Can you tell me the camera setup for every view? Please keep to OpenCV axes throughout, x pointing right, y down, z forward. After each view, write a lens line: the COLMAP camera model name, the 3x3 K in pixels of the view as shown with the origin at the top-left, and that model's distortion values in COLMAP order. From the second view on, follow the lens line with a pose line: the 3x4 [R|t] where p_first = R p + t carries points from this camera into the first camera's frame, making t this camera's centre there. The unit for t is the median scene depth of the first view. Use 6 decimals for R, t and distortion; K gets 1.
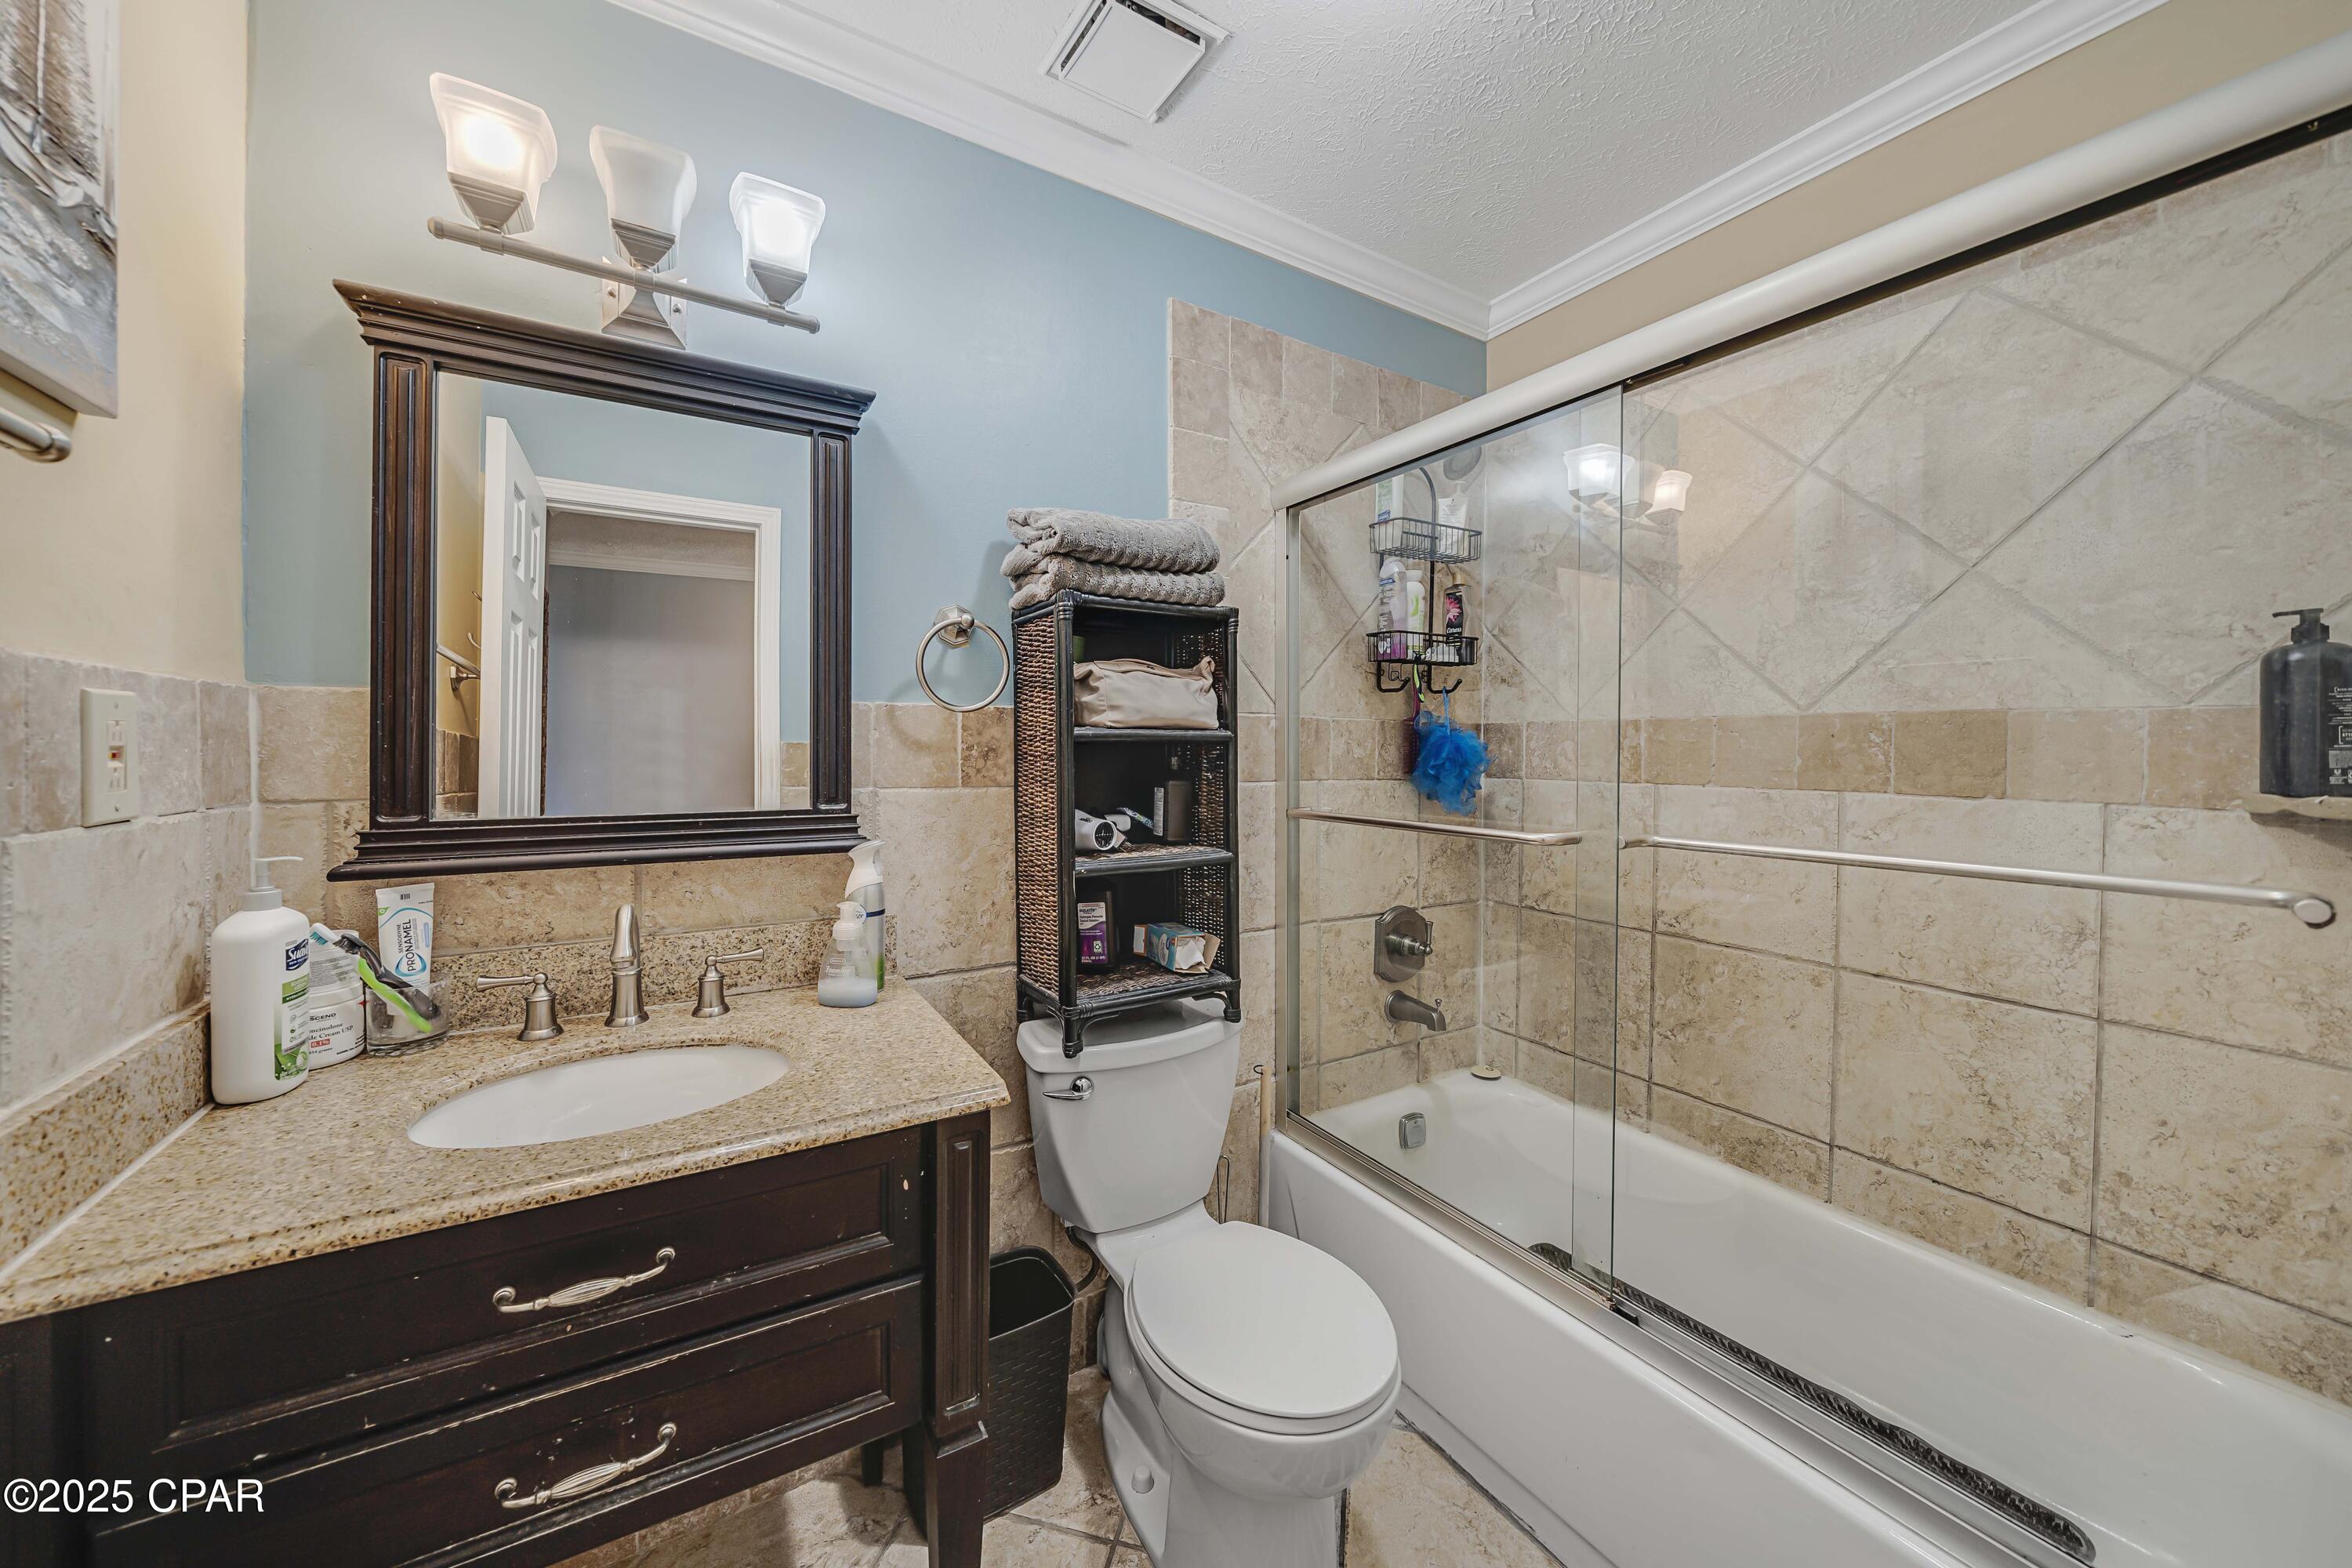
lens RADIAL K [[828.3, 0, 1170.9], [0, 828.3, 747.4], [0, 0, 1]] dist [-0.005337, 0.000009]
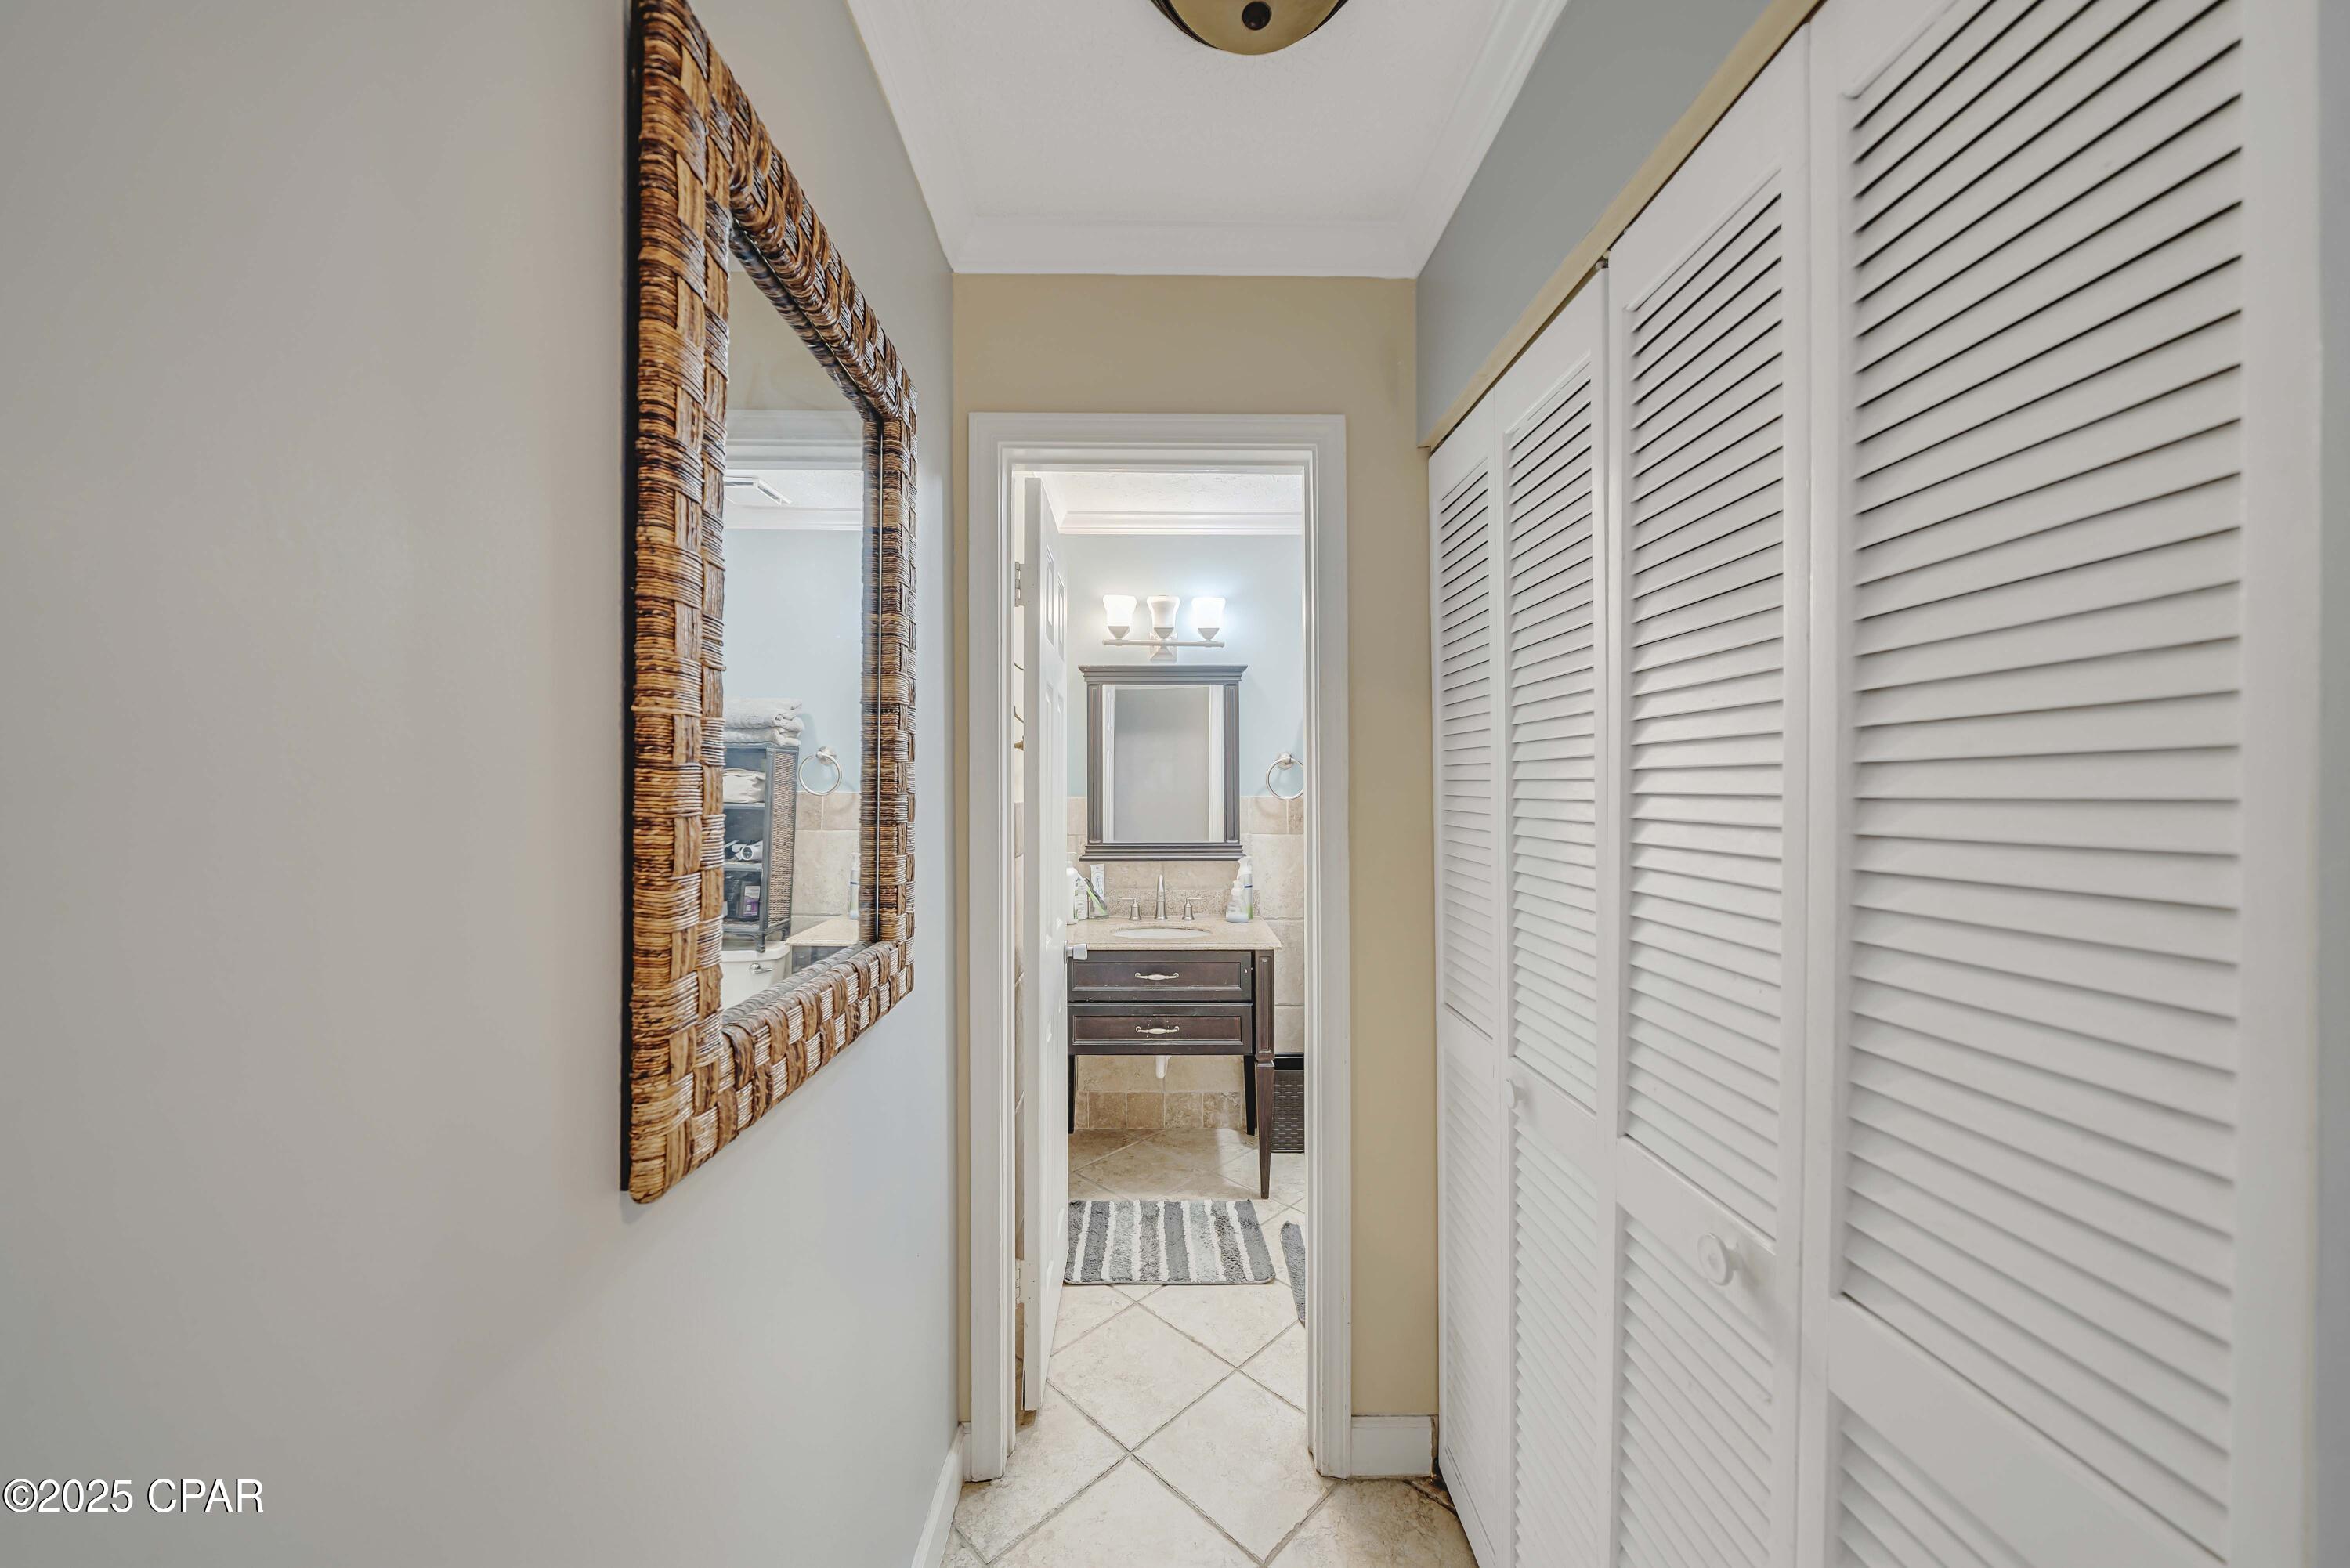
lens RADIAL K [[827.5, 0, 1169.9], [0, 827.5, 747.5], [0, 0, 1]] dist [-0.005337, 0.000009]
pose [[0.862003, -0.035382, -0.505667, 0.749091], [0.006965, 0.998294, -0.057978, -0.070264], [0.506855, 0.046455, 0.860779, -1.327068]]
